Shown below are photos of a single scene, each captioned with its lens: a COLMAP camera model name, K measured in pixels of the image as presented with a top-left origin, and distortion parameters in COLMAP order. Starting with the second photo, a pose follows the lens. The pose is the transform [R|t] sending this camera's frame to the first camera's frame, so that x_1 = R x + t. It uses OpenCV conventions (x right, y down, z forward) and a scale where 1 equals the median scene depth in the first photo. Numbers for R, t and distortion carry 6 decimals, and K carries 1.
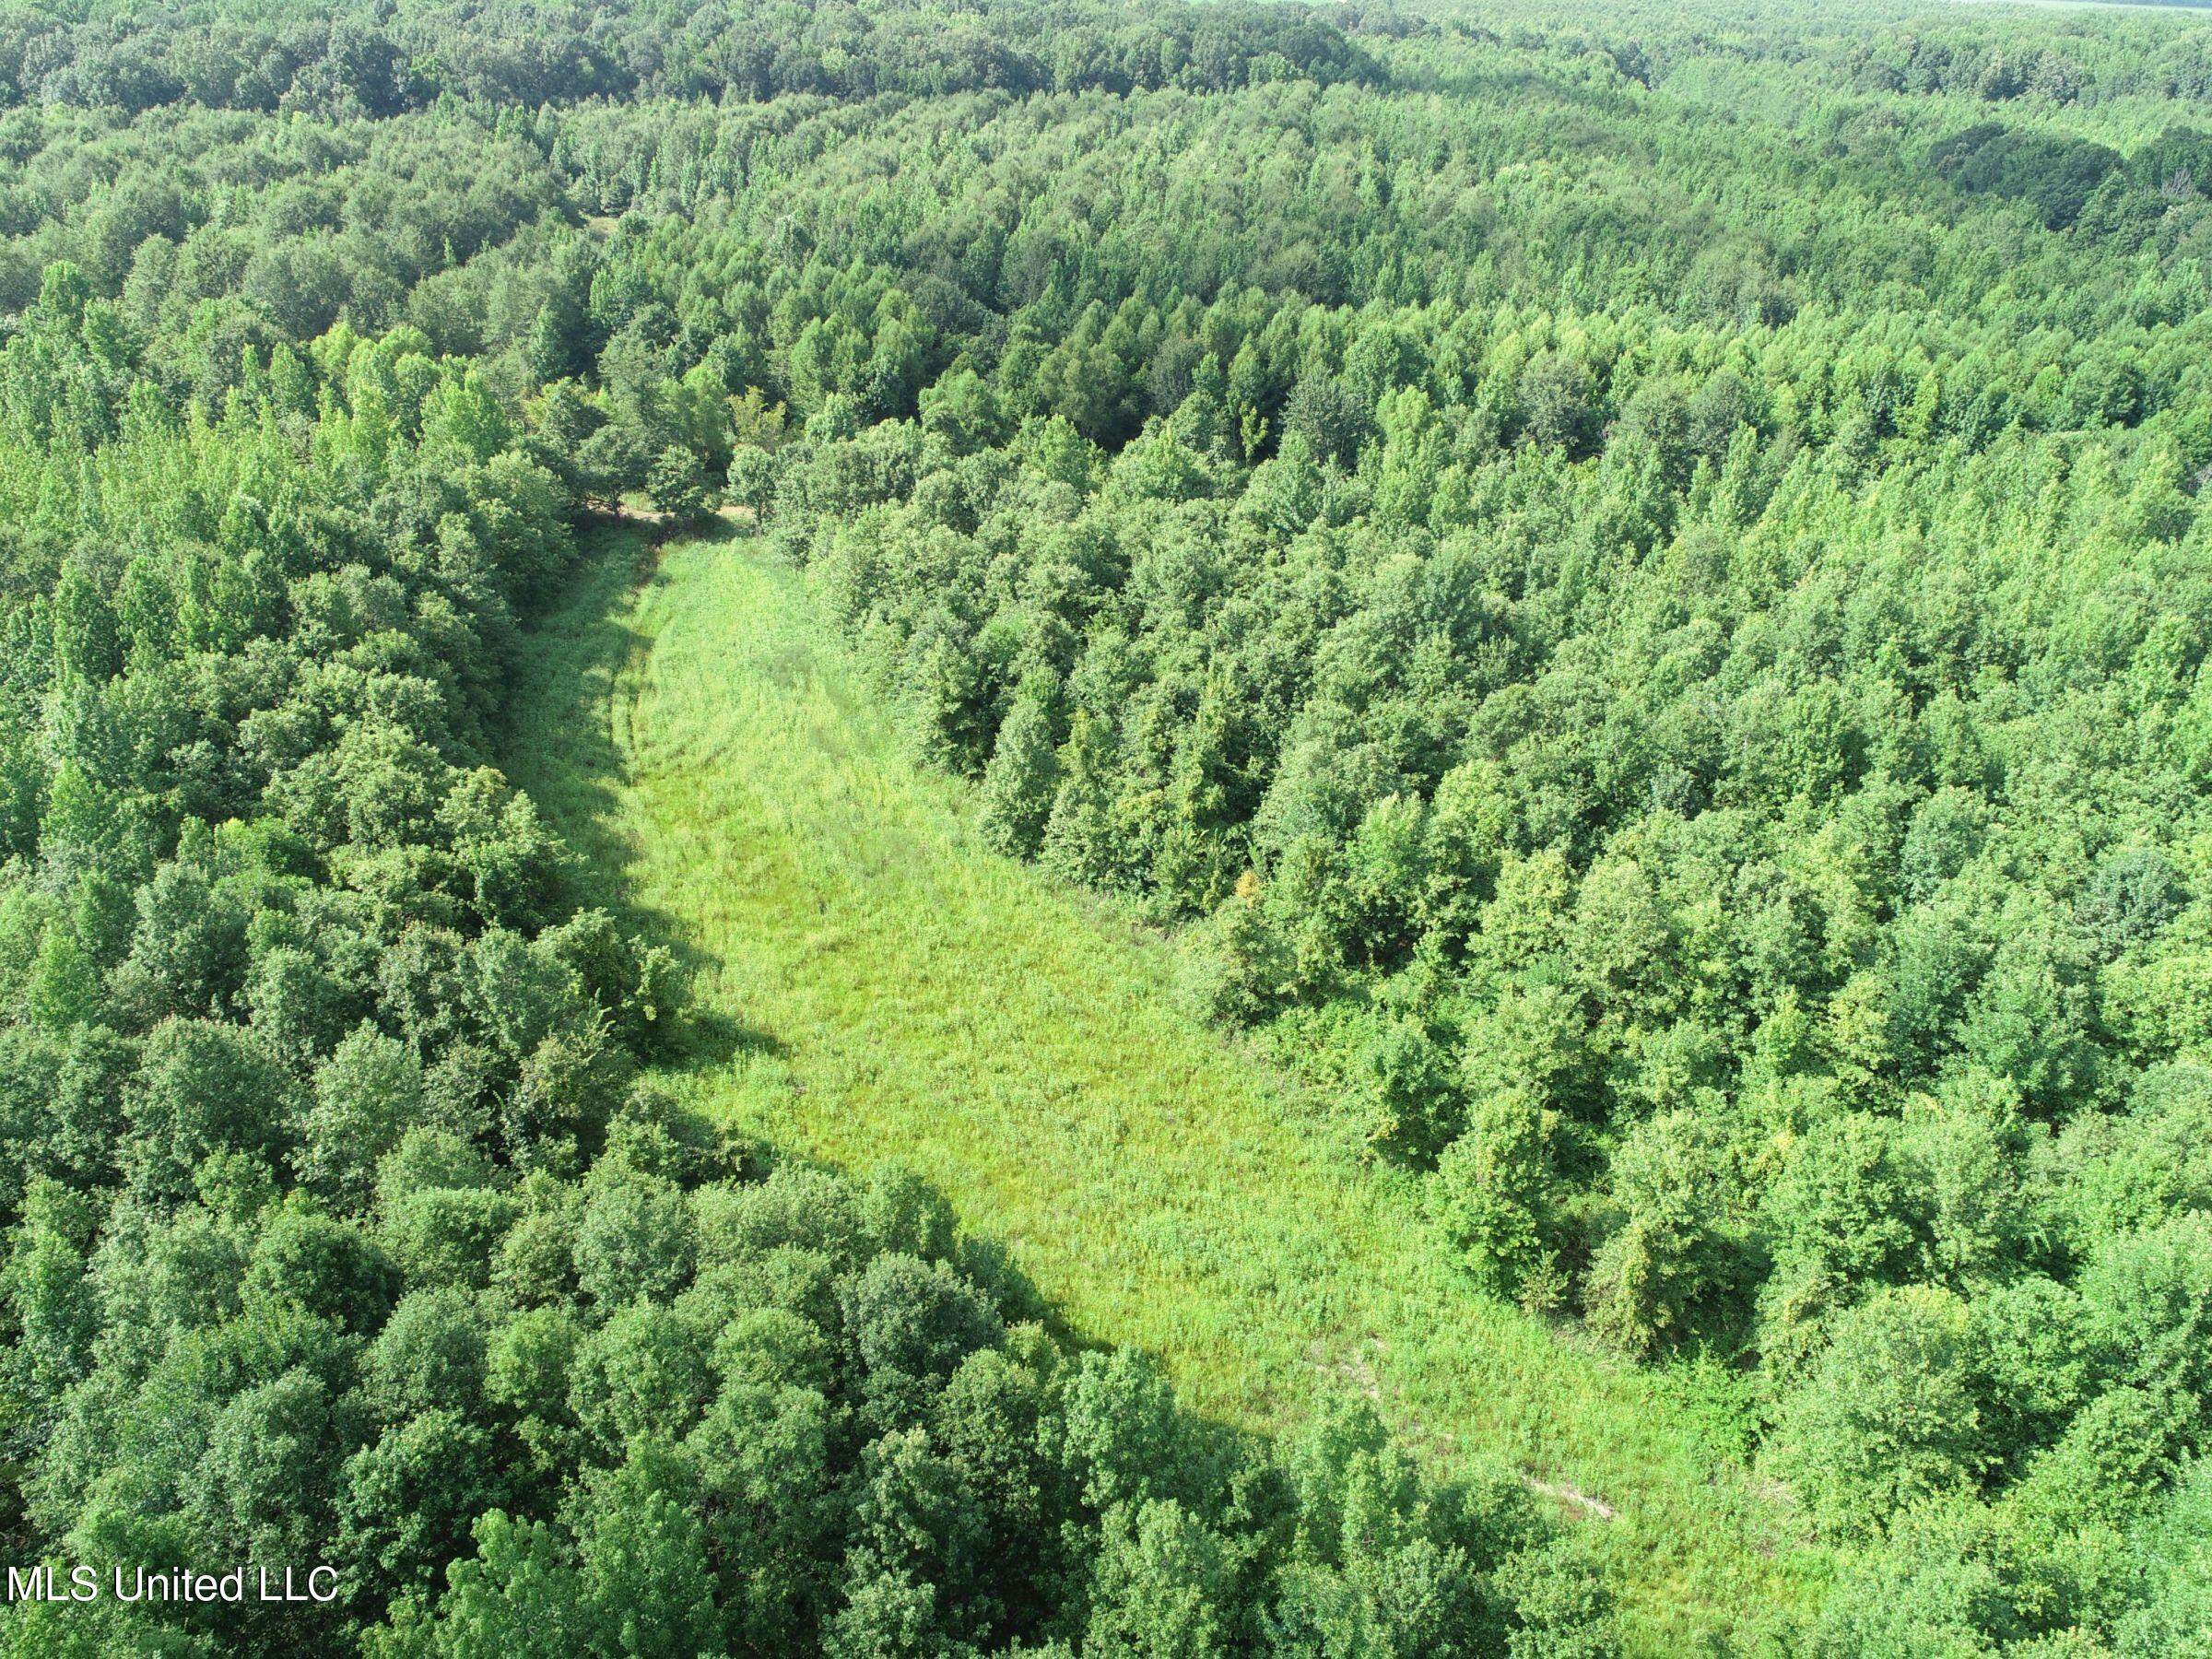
lens RADIAL K [[1638.1, 0, 1108.9], [0, 1638.1, 876.4], [0, 0, 1]] dist [-0.006153, -0.002329]
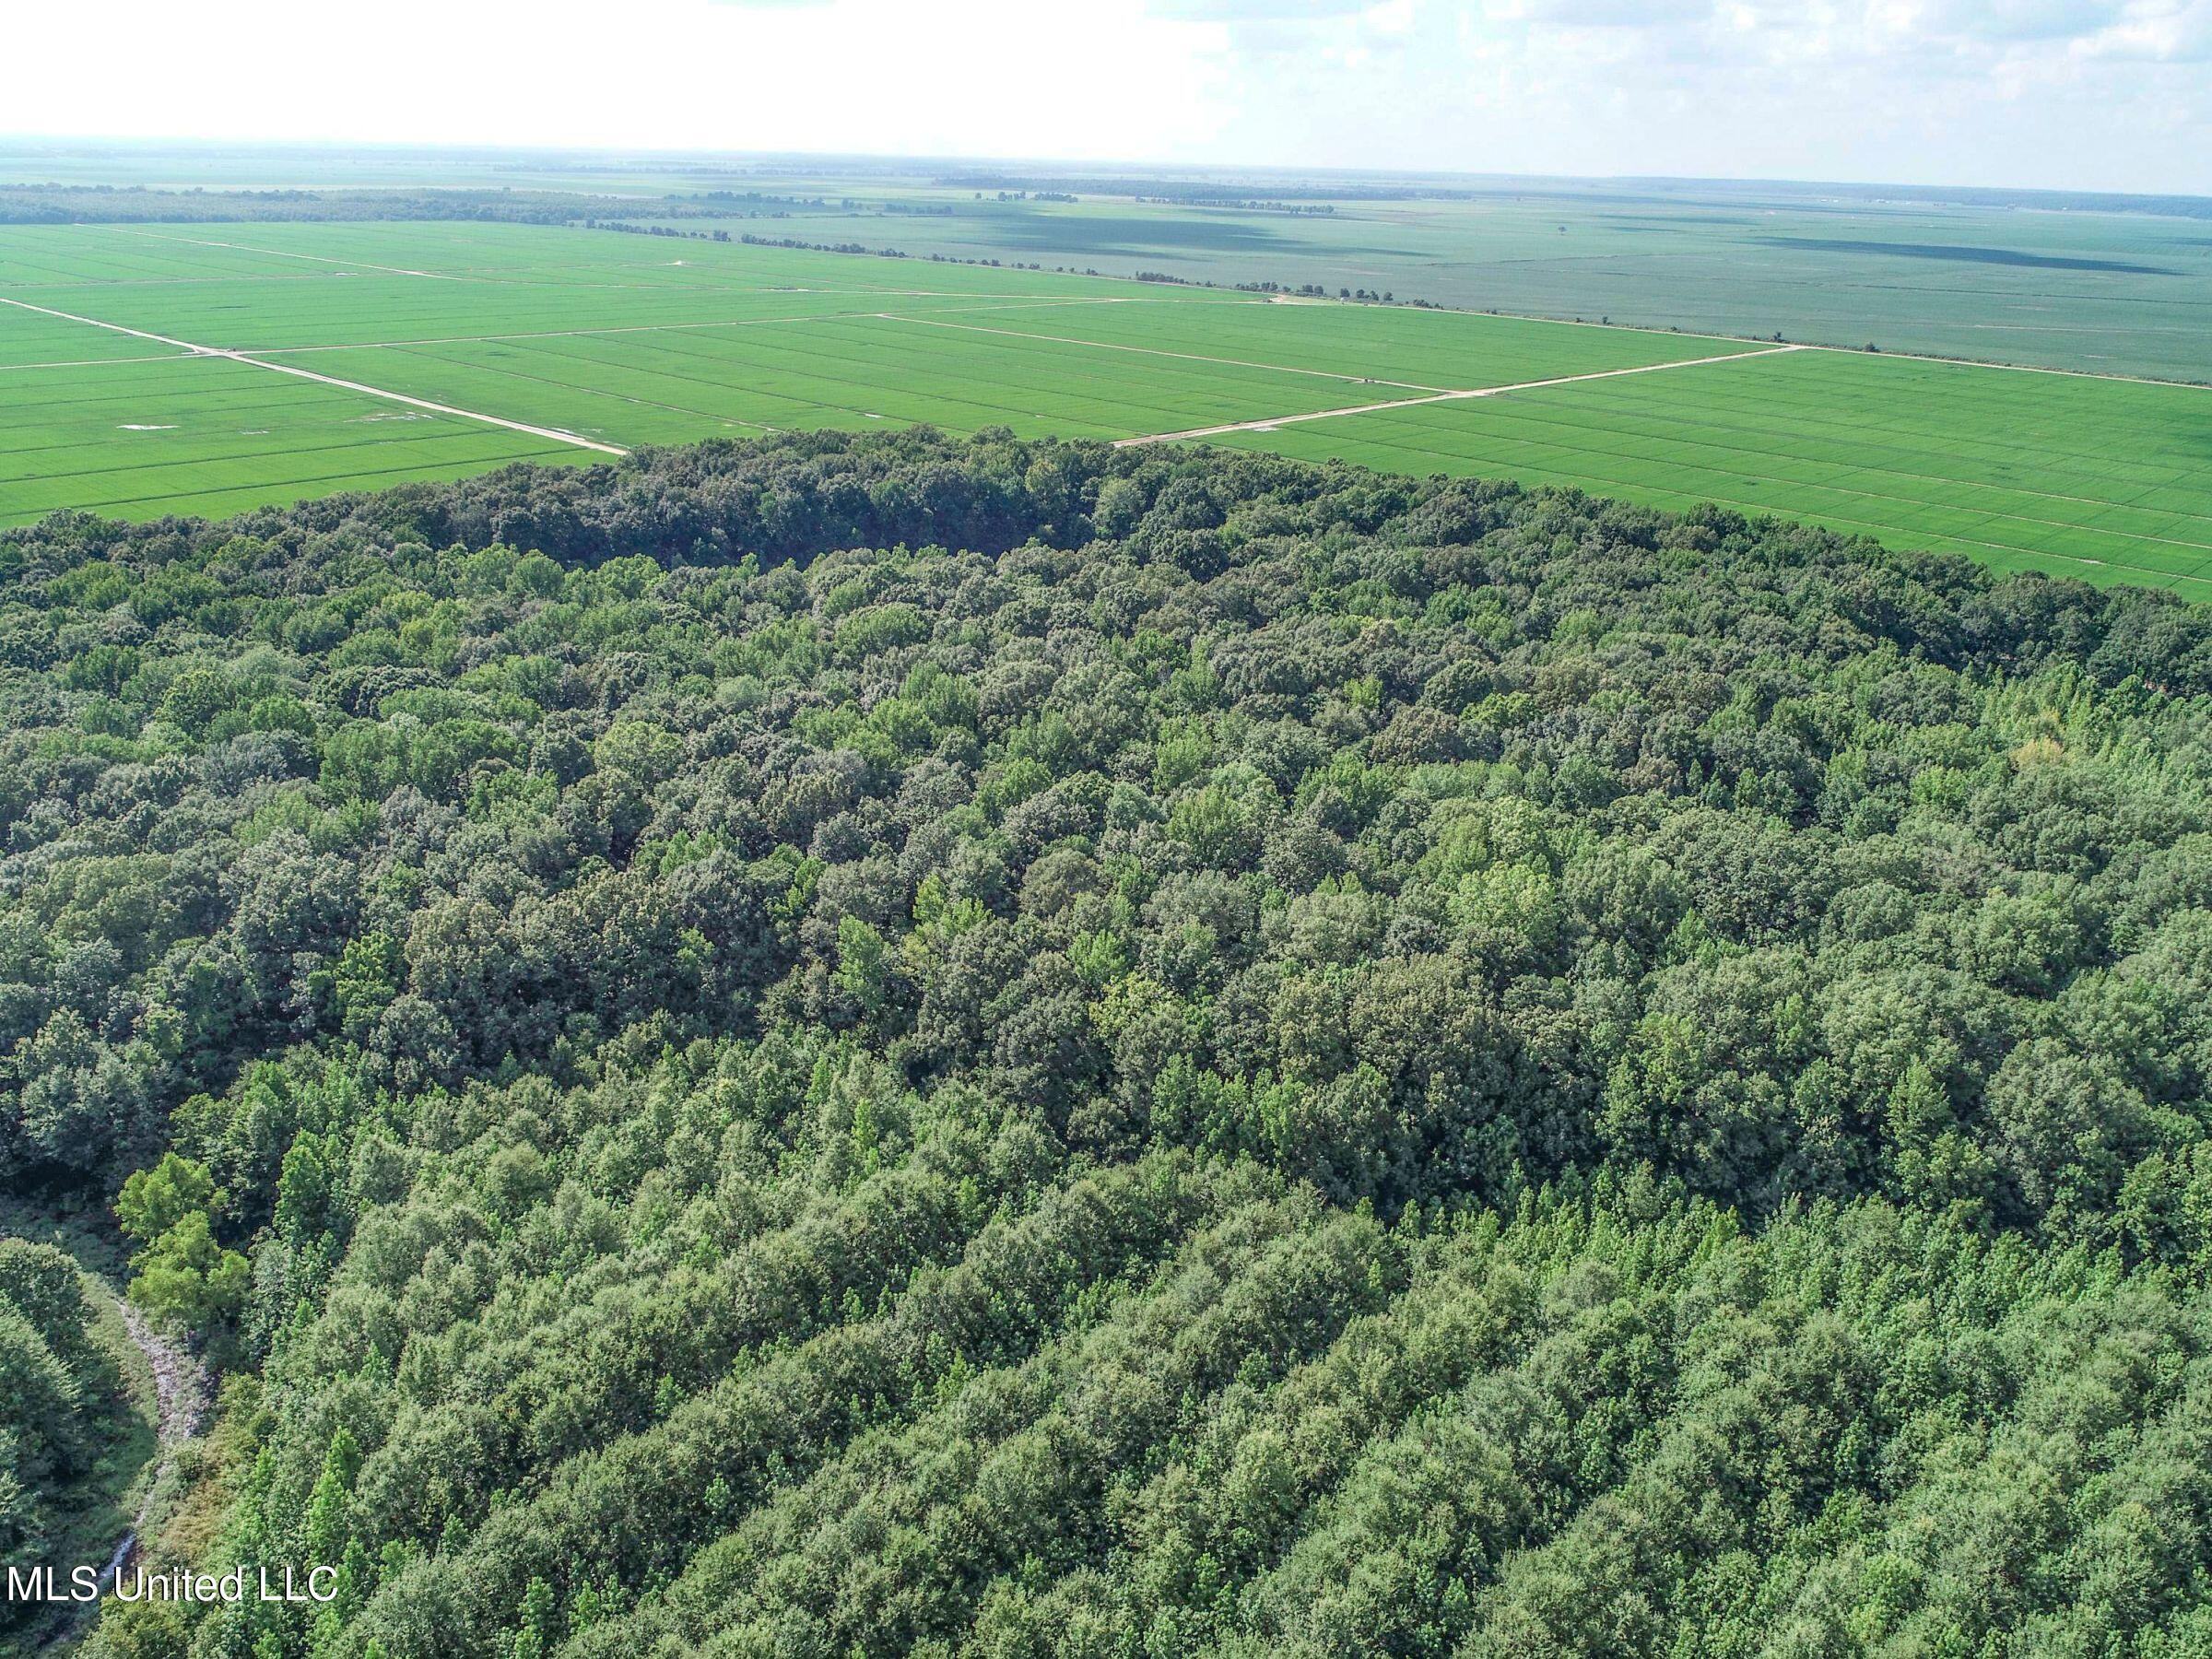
lens RADIAL K [[1639.5, 0, 1127.6], [0, 1639.5, 836.4], [0, 0, 1]] dist [-0.000325, -0.008437]
pose [[0.802243, 0.227989, -0.551749, 0.127969], [-0.308825, 0.949426, -0.056718, -0.656699], [0.510914, 0.215896, 0.832079, 0.714827]]
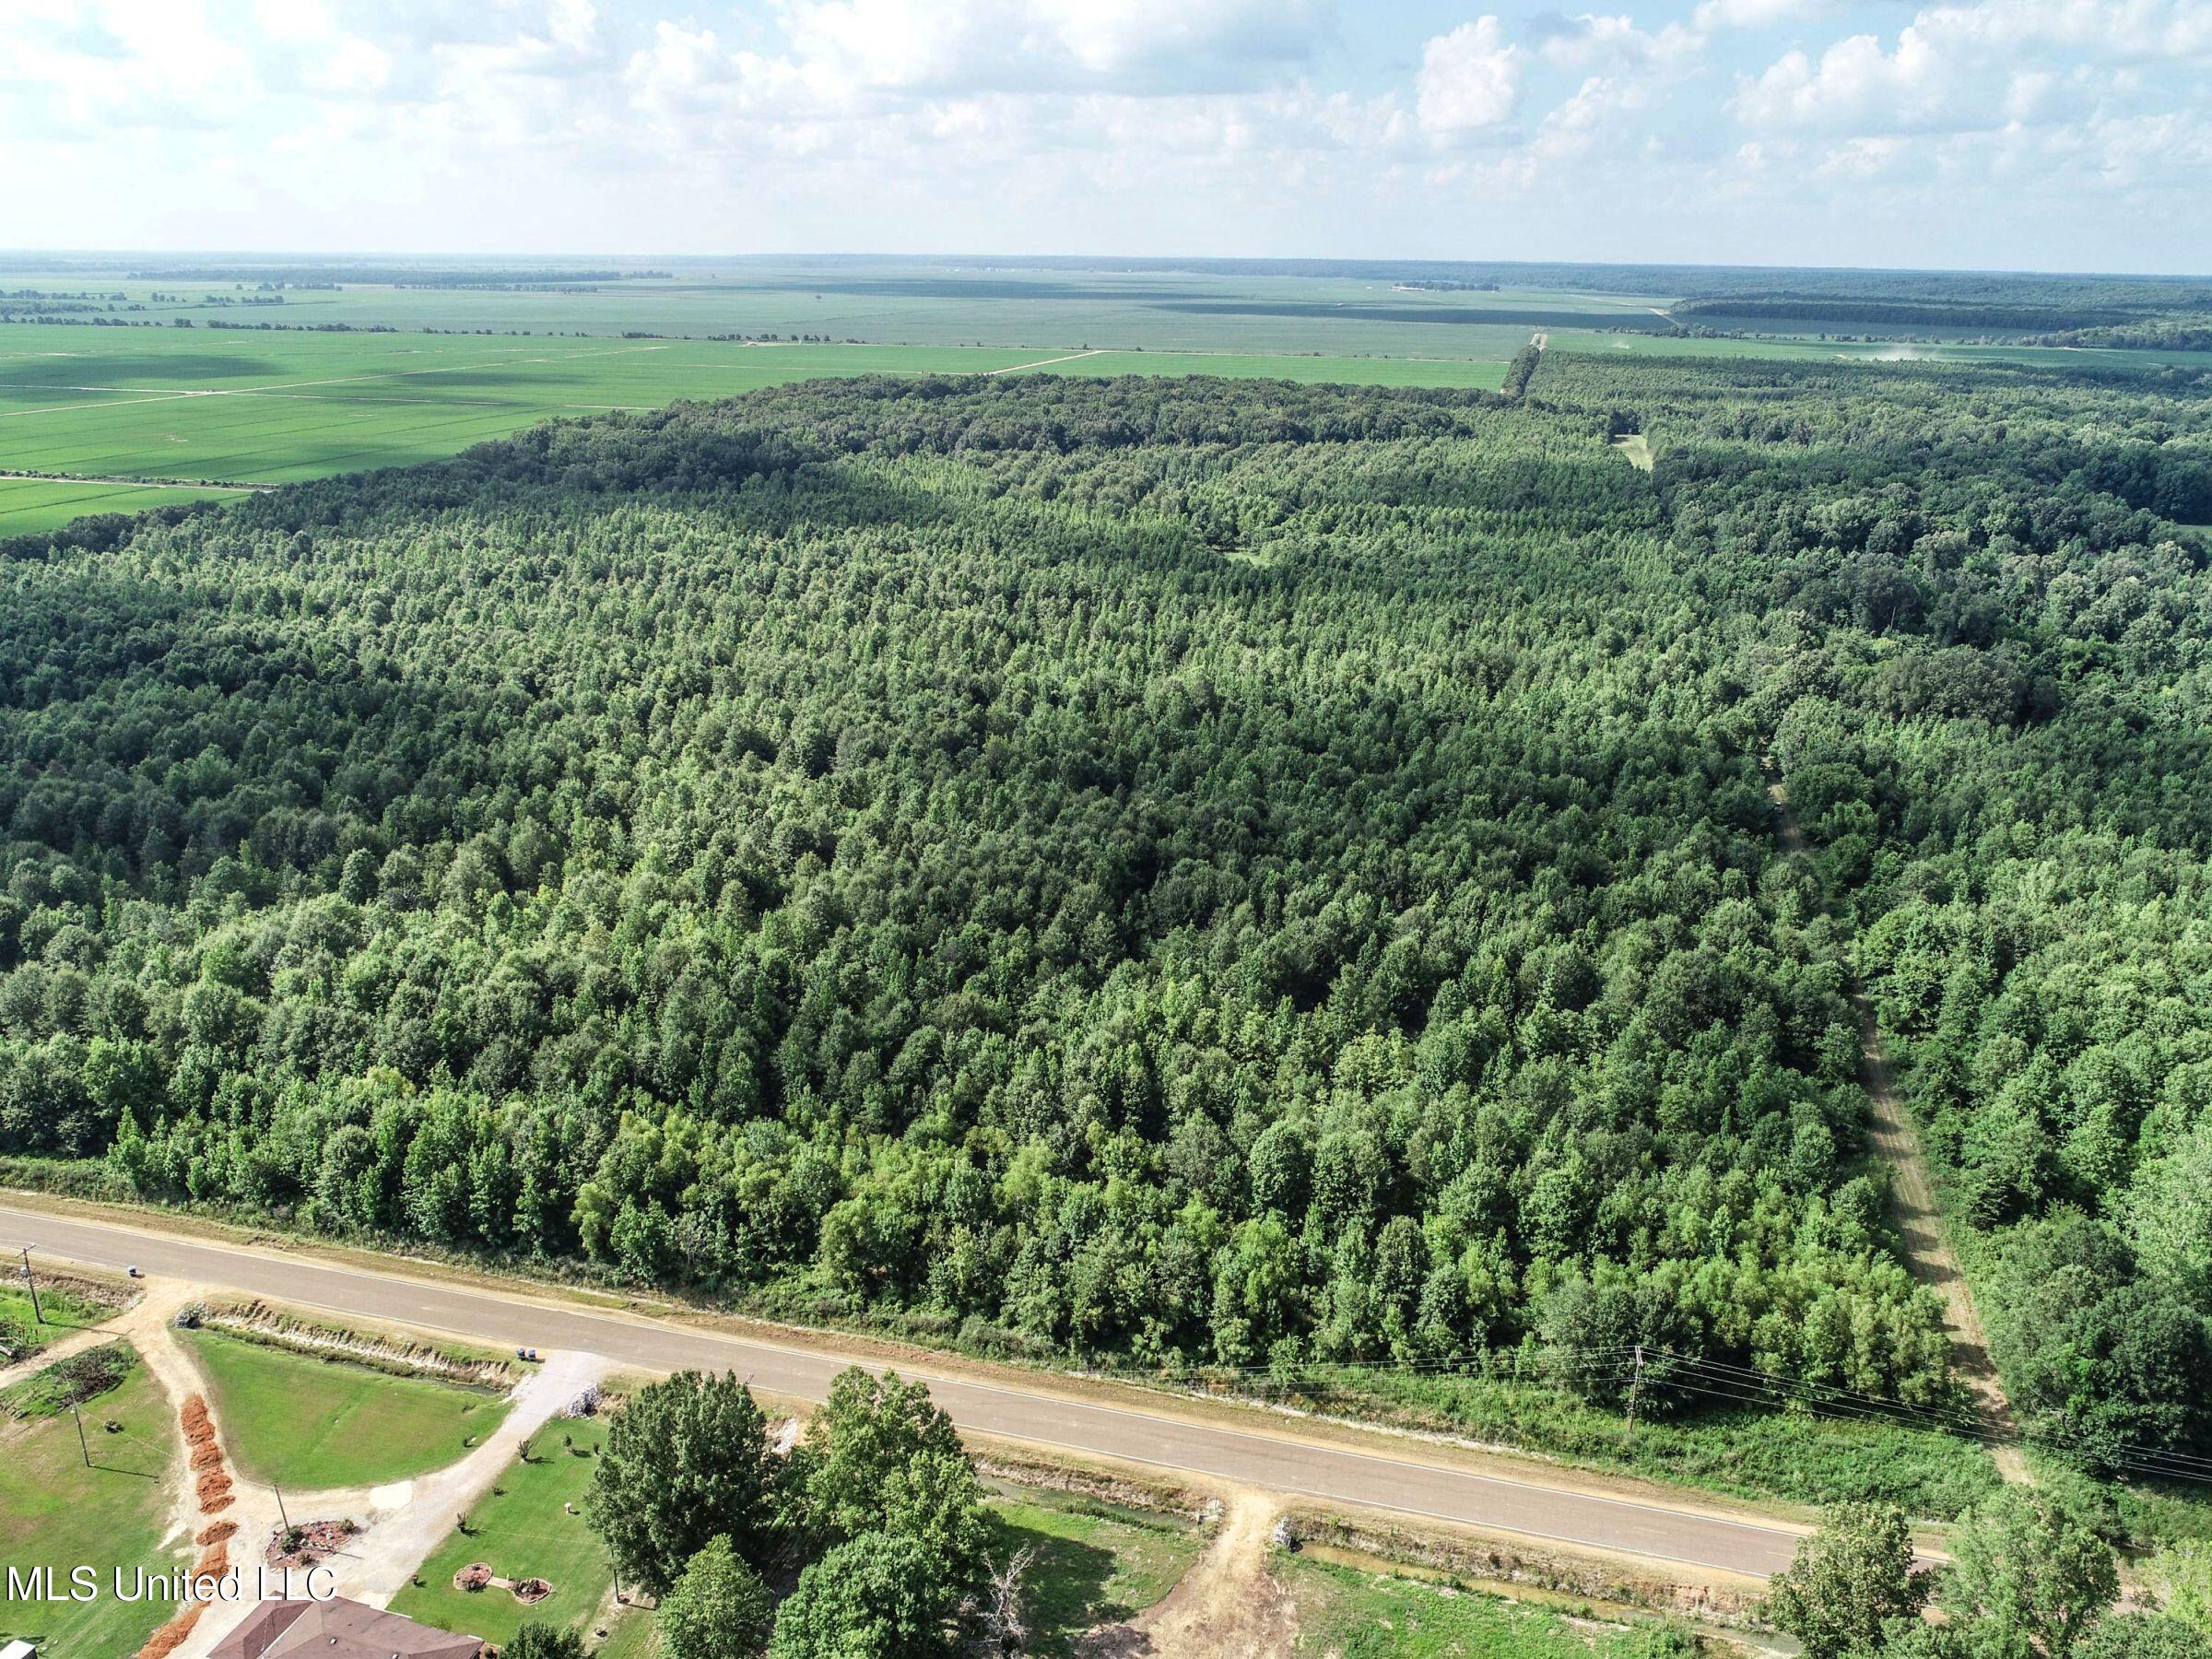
lens RADIAL K [[1688.1, 0, 1108.4], [0, 1688.1, 799.9], [0, 0, 1]] dist [-0.001956, -0.002856]
pose [[0.989693, 0.029921, -0.140042, 0.037169], [-0.059381, 0.975636, -0.211207, 0.724465], [0.130310, 0.217346, 0.967357, -1.665511]]
